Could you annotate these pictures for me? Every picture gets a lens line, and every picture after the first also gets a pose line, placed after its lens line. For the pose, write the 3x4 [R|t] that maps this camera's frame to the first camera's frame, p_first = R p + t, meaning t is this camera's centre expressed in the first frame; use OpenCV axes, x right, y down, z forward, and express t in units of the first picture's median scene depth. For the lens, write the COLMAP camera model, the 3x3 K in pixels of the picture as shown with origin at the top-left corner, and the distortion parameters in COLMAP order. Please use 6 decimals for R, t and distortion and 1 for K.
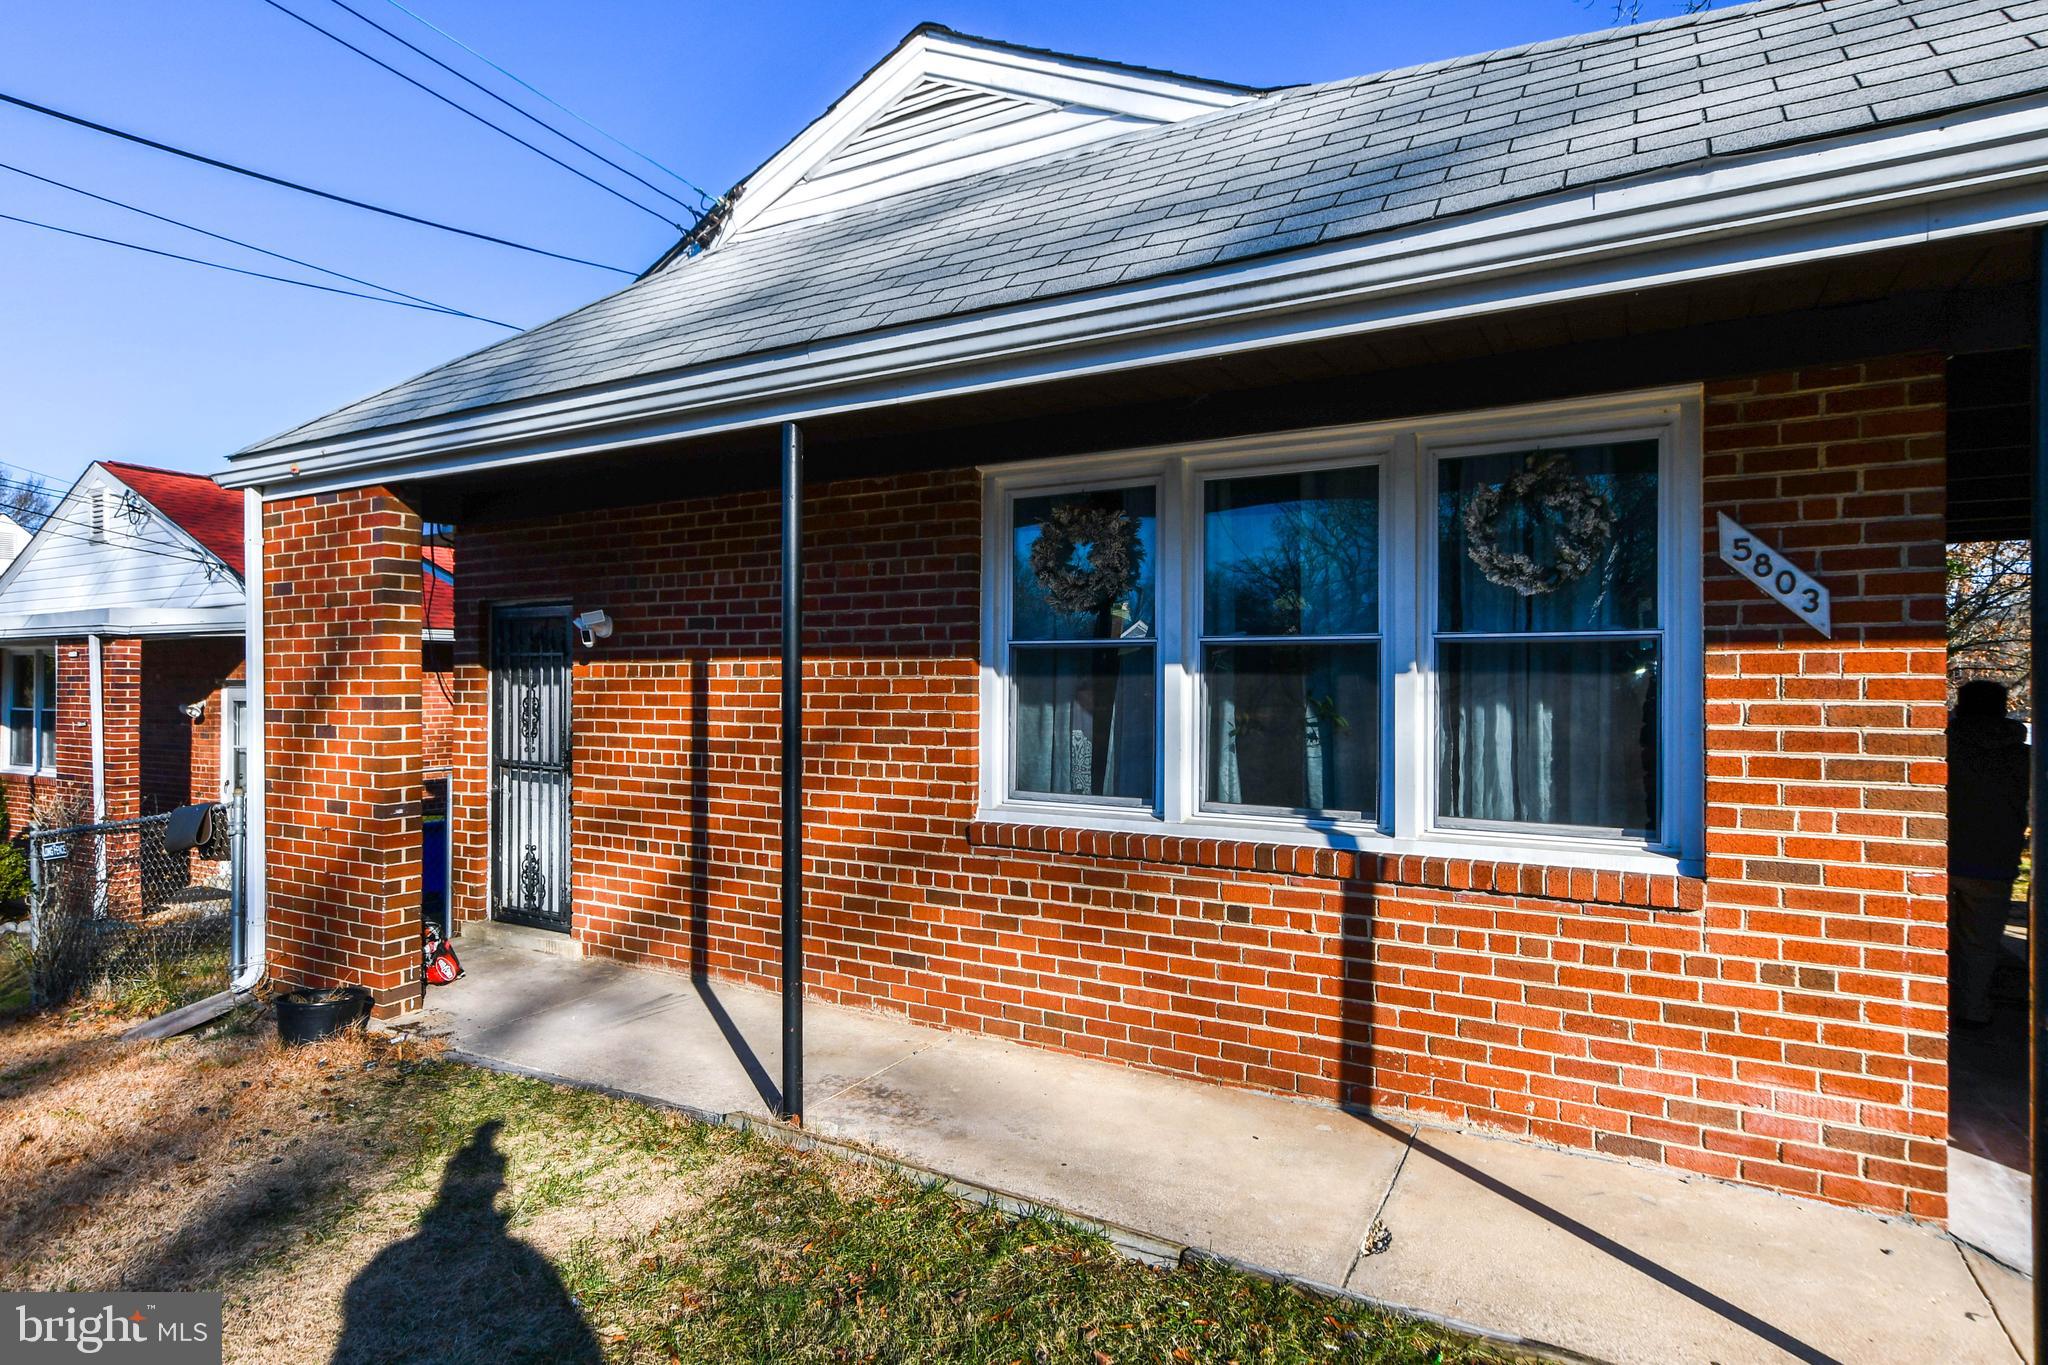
lens RADIAL K [[1073.8, 0, 1025.2], [0, 1073.8, 670.5], [0, 0, 1]] dist [0.000847, 0.000256]
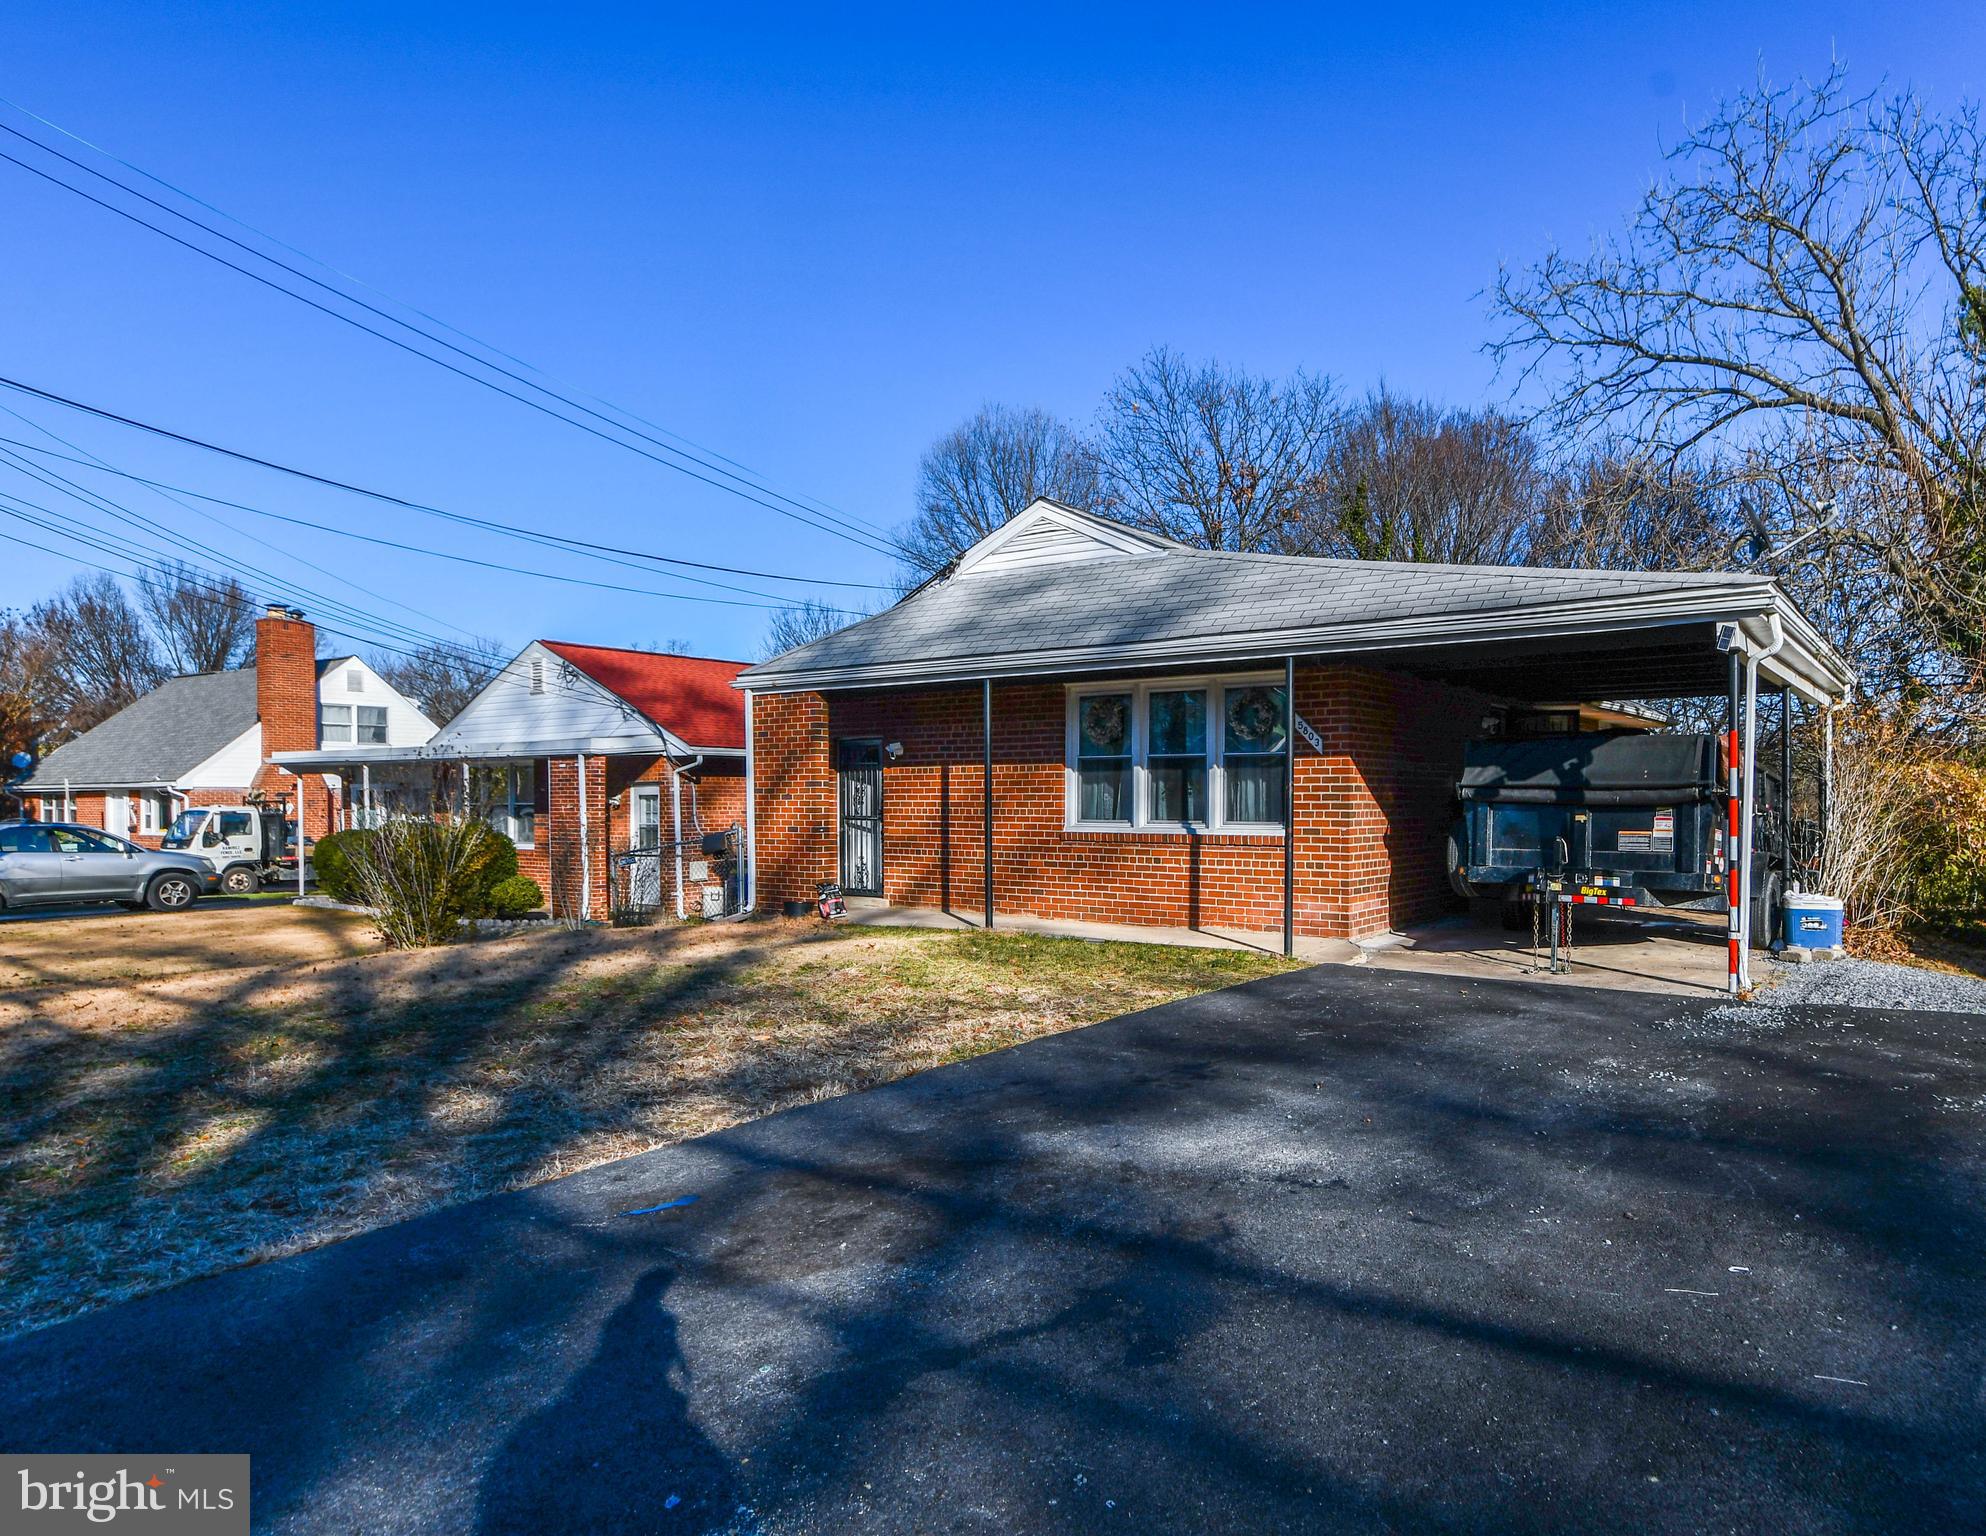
lens RADIAL K [[1223.0, 0, 1160.6], [0, 1223.0, 815.3], [0, 0, 1]] dist [0.009363, 0.004265]
pose [[0.997817, -0.000874, -0.066029, 0.349465], [0.002378, 0.999739, 0.022704, 0.042076], [0.065992, -0.022811, 0.997559, -1.705703]]
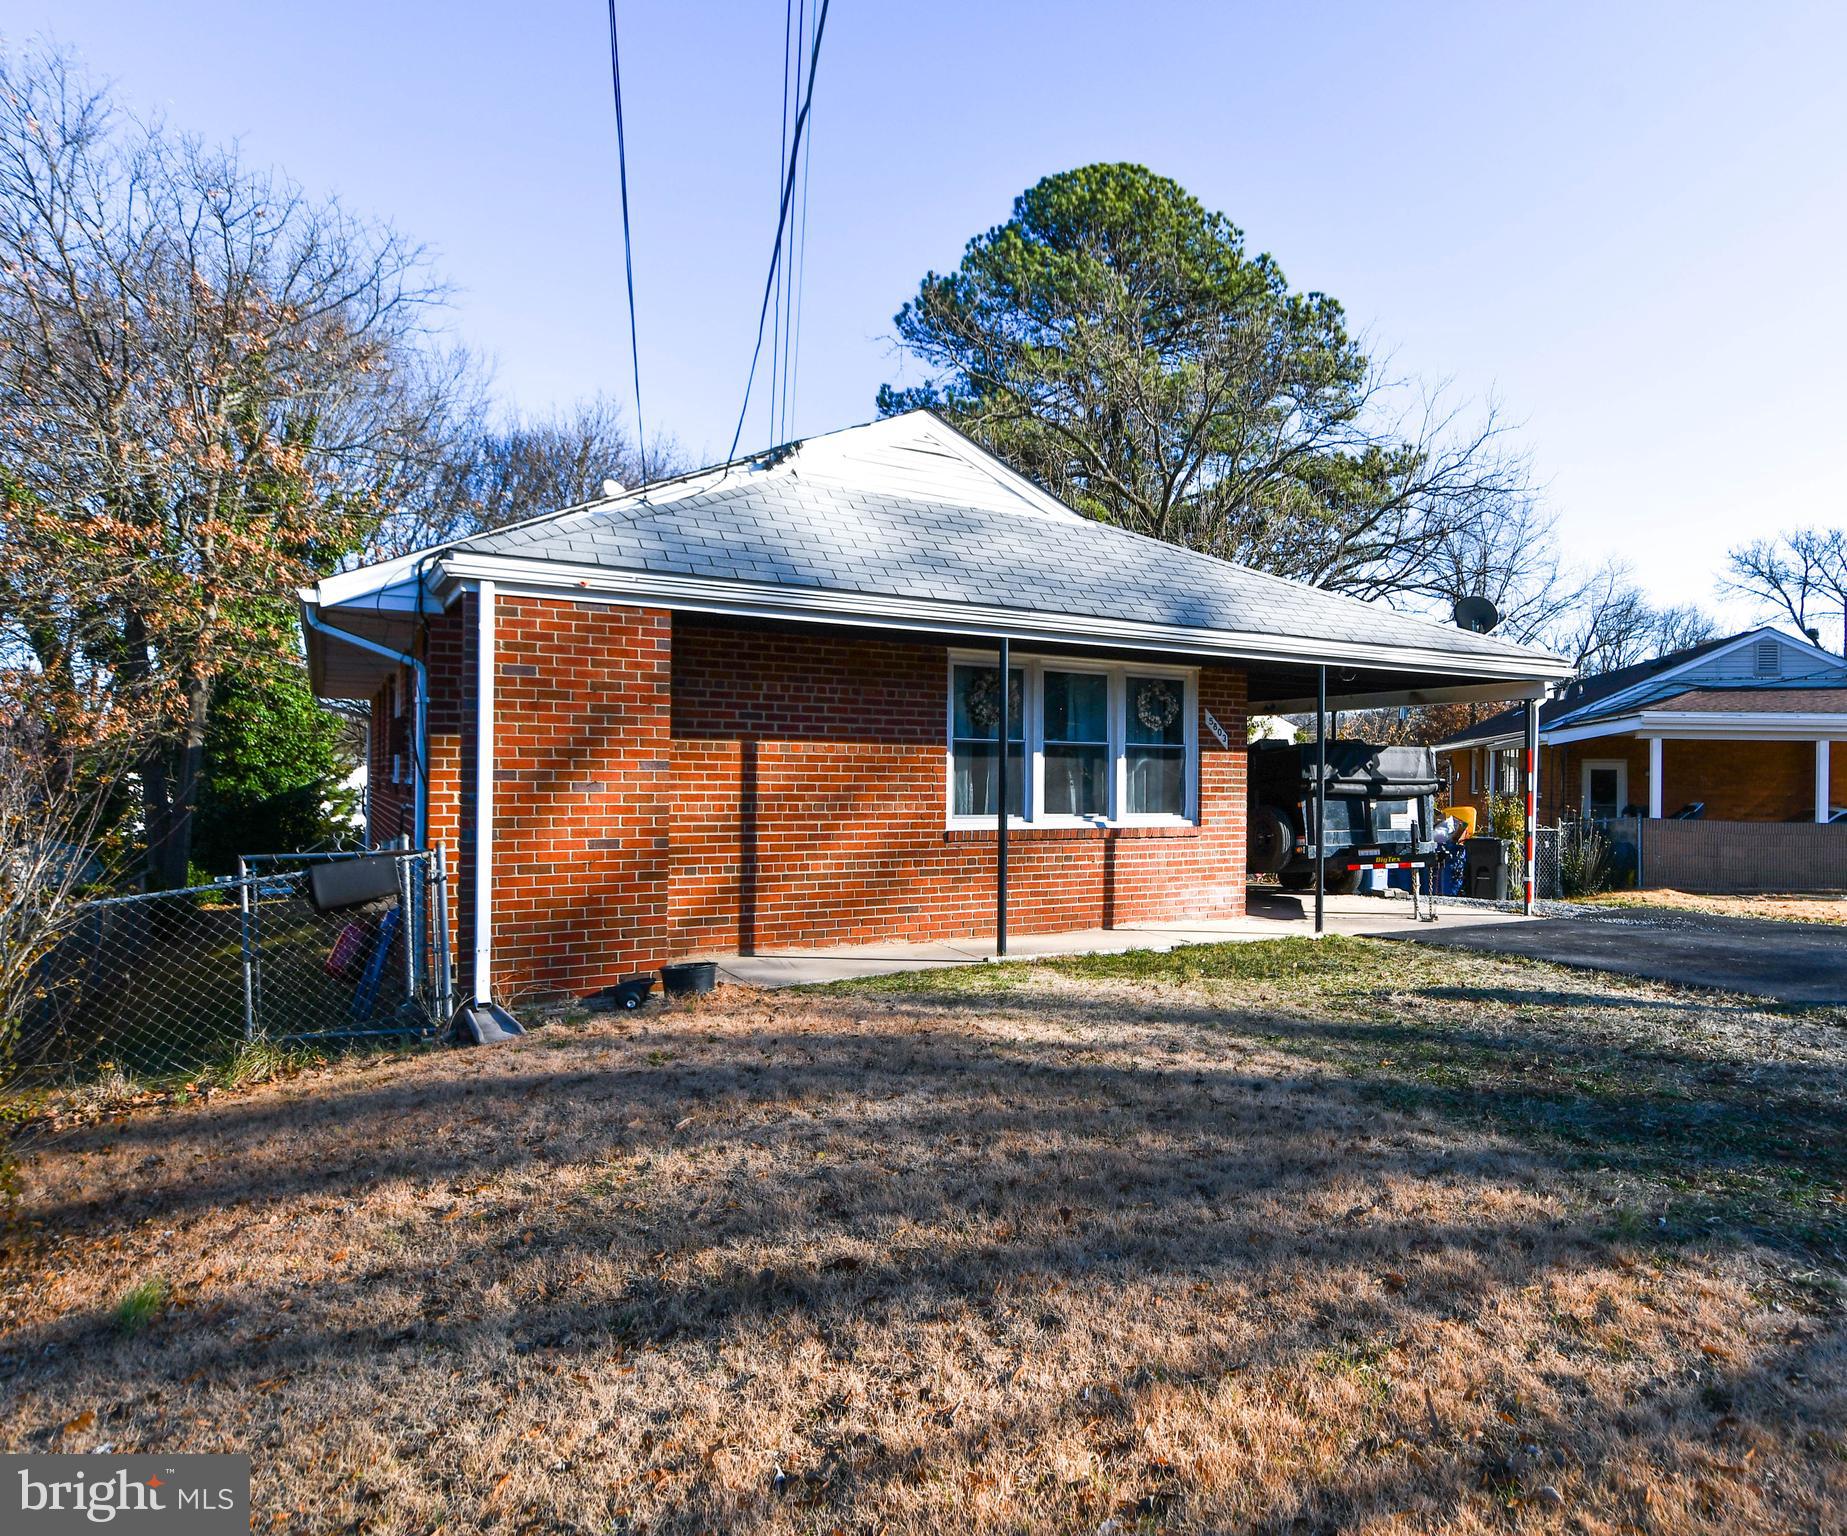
lens RADIAL K [[1187.2, 0, 1134.6], [0, 1187.2, 762.3], [0, 0, 1]] dist [-0.002411, 0.002185]
pose [[0.438299, 0.016325, 0.898681, -1.806054], [-0.016526, 0.999812, -0.010102, 0.033488], [-0.898677, -0.010423, 0.438486, -0.238303]]
